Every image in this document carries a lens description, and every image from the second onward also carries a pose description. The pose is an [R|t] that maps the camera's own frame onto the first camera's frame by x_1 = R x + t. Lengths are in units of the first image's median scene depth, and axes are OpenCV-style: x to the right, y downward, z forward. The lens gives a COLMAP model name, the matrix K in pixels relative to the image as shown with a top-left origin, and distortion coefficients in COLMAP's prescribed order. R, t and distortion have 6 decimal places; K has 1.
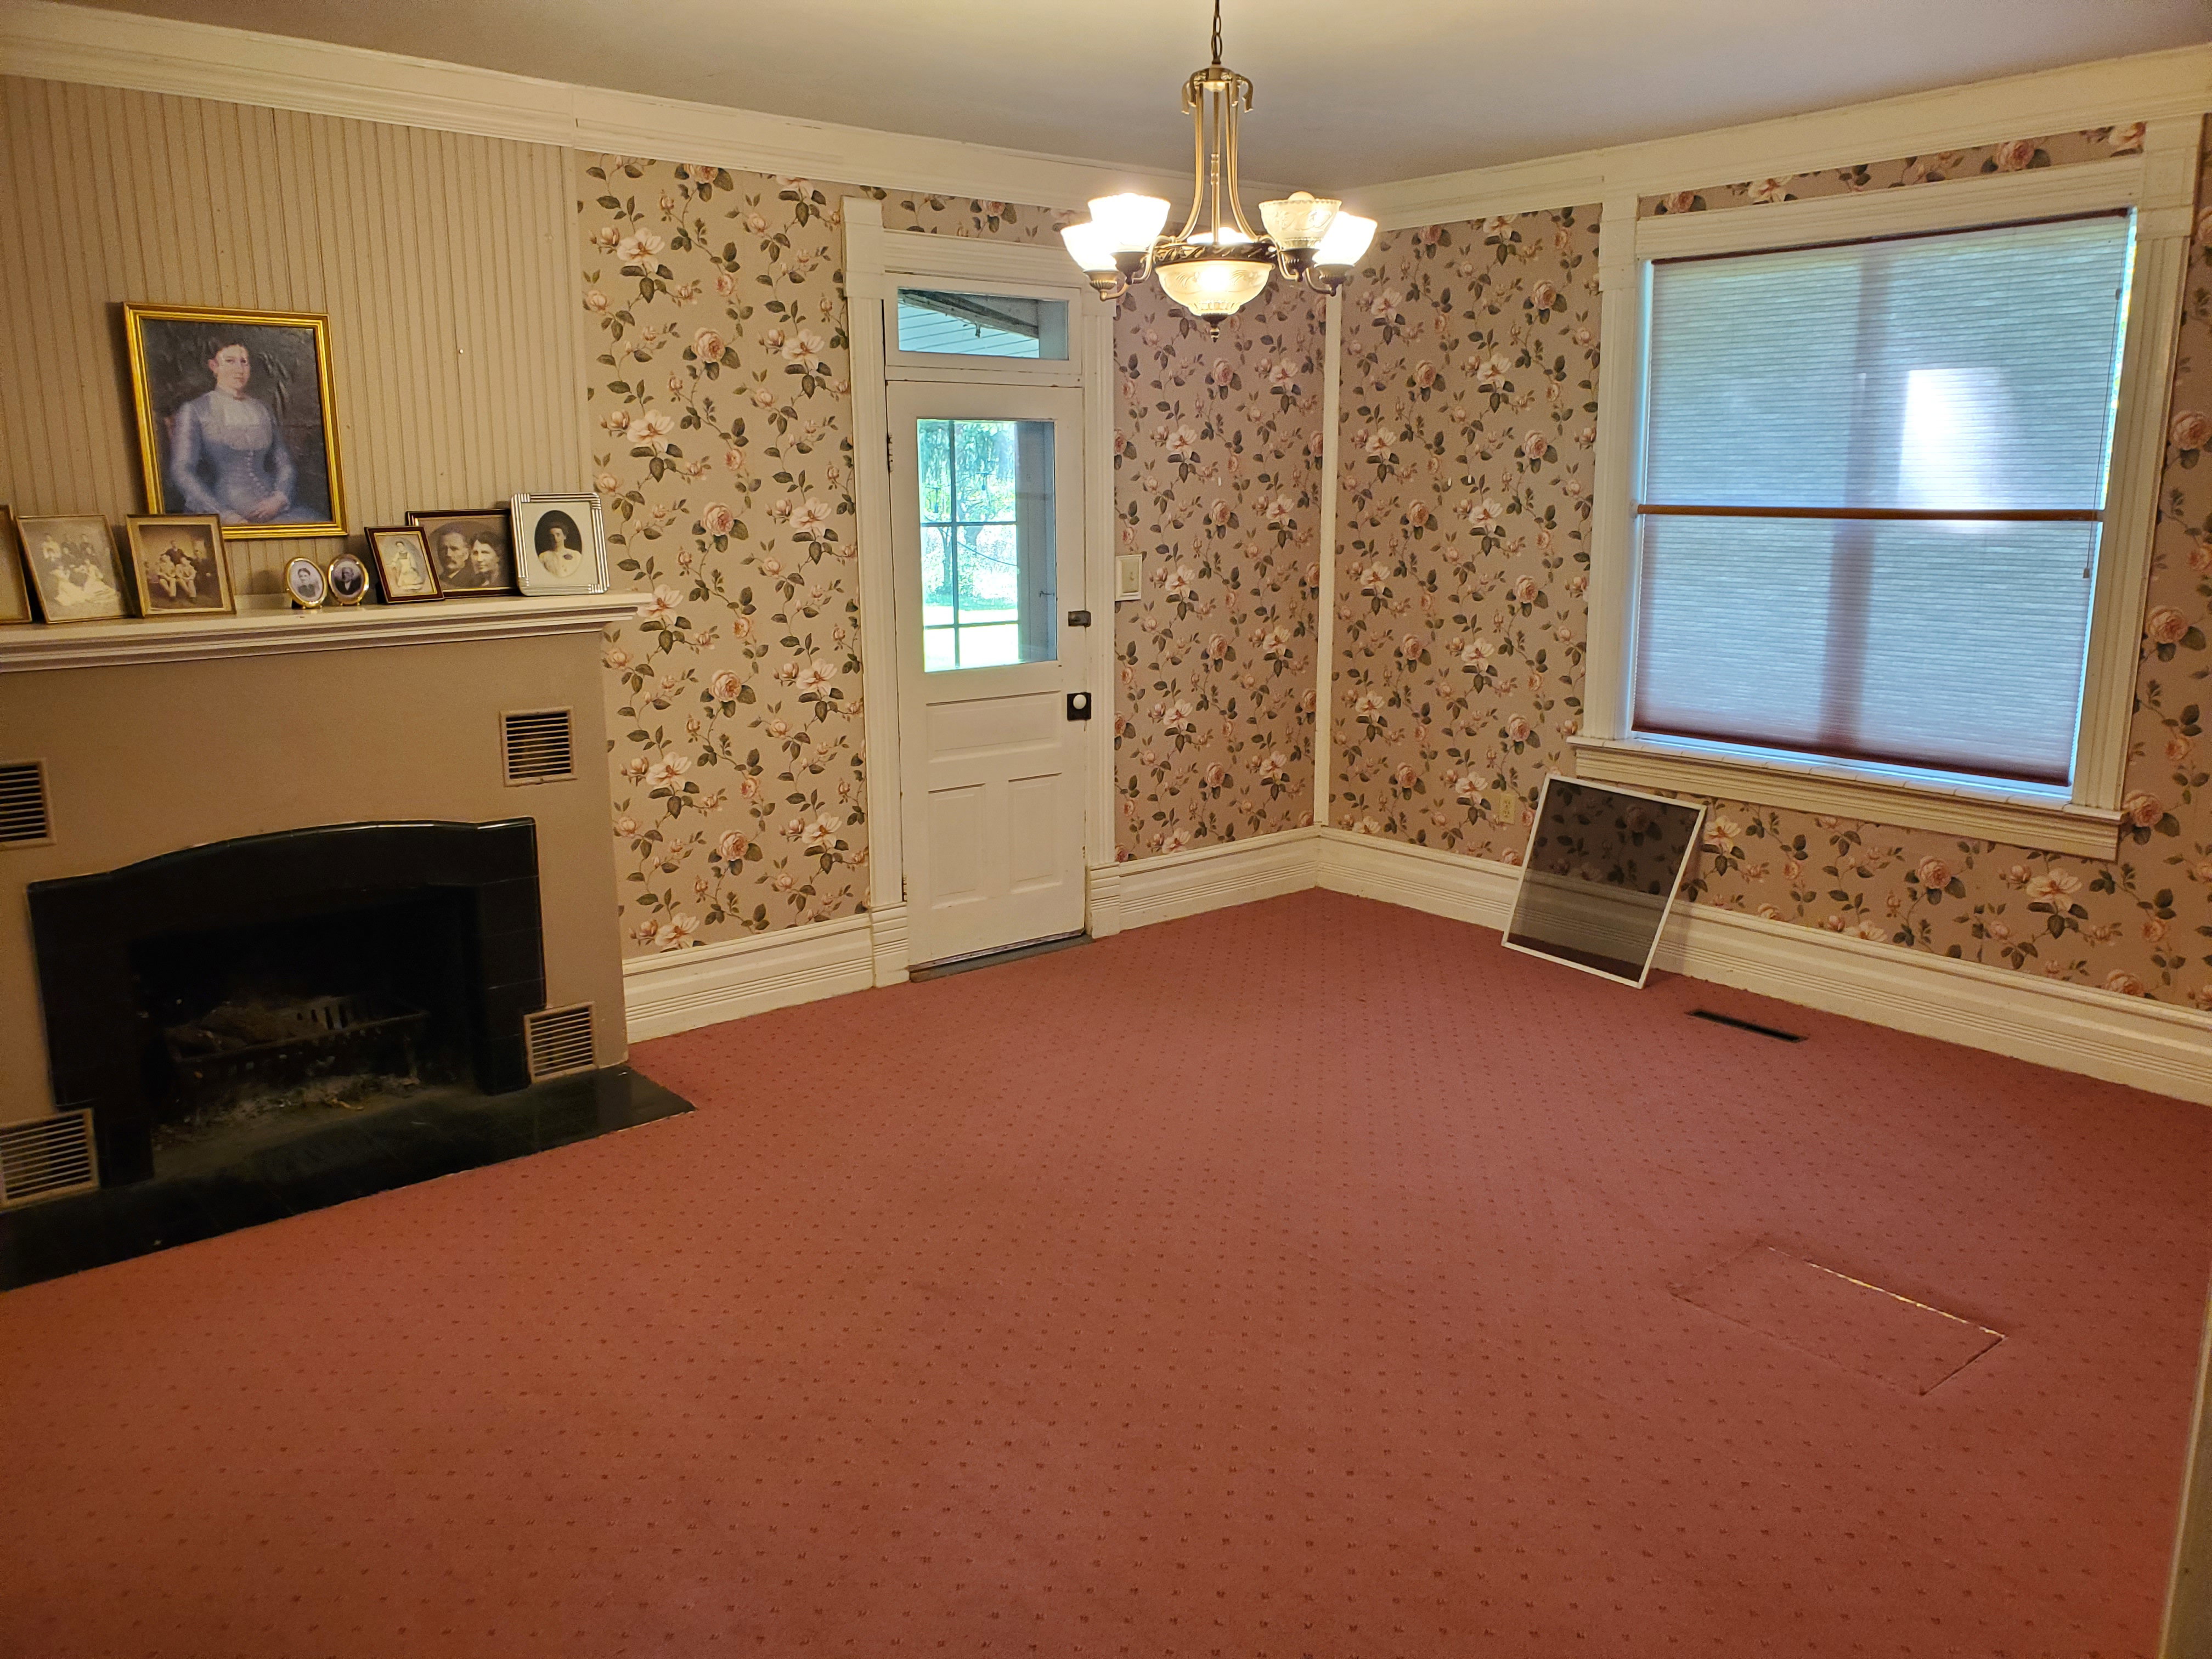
lens RADIAL K [[1730.6, 0, 1113.4], [0, 1730.6, 831.3], [0, 0, 1]] dist [0.040961, -0.028111]
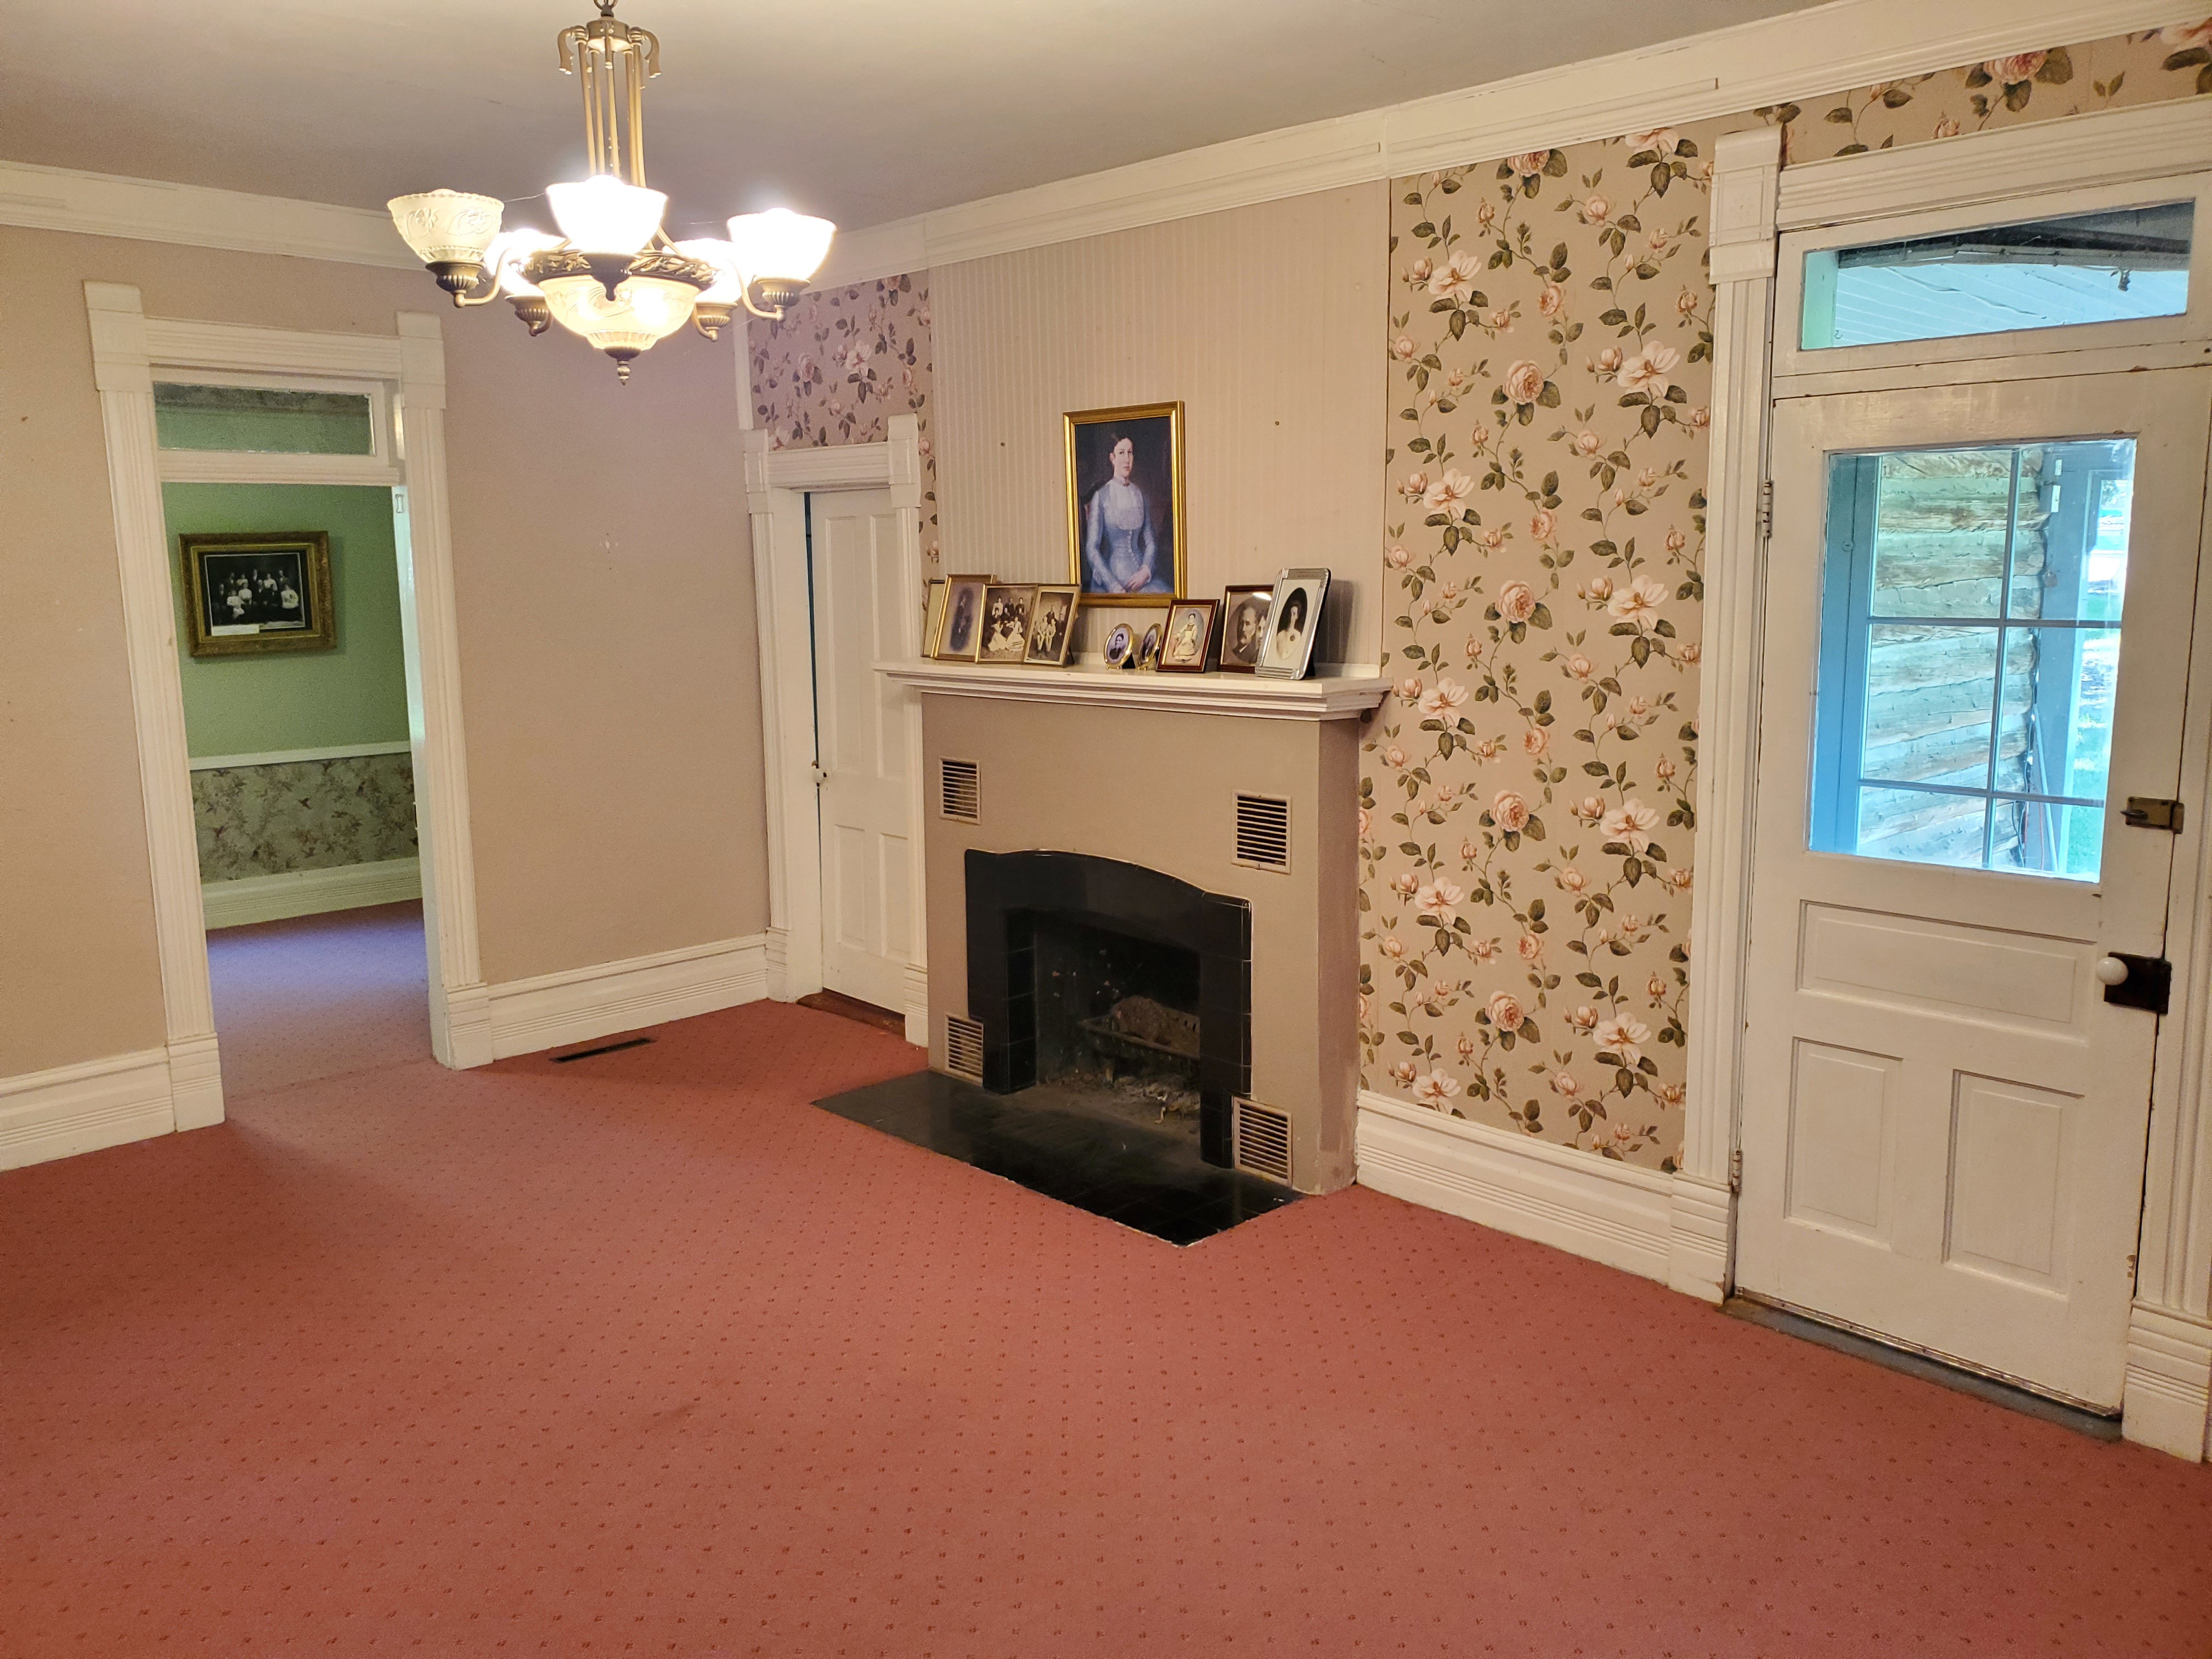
lens RADIAL K [[1730.6, 0, 1116.2], [0, 1730.6, 839.8], [0, 0, 1]] dist [0.040961, -0.028111]
pose [[0.077599, 0.170208, -0.982348, 0.547578], [-0.188135, 0.970117, 0.153227, -0.160984], [0.979073, 0.172923, 0.107302, 0.754685]]
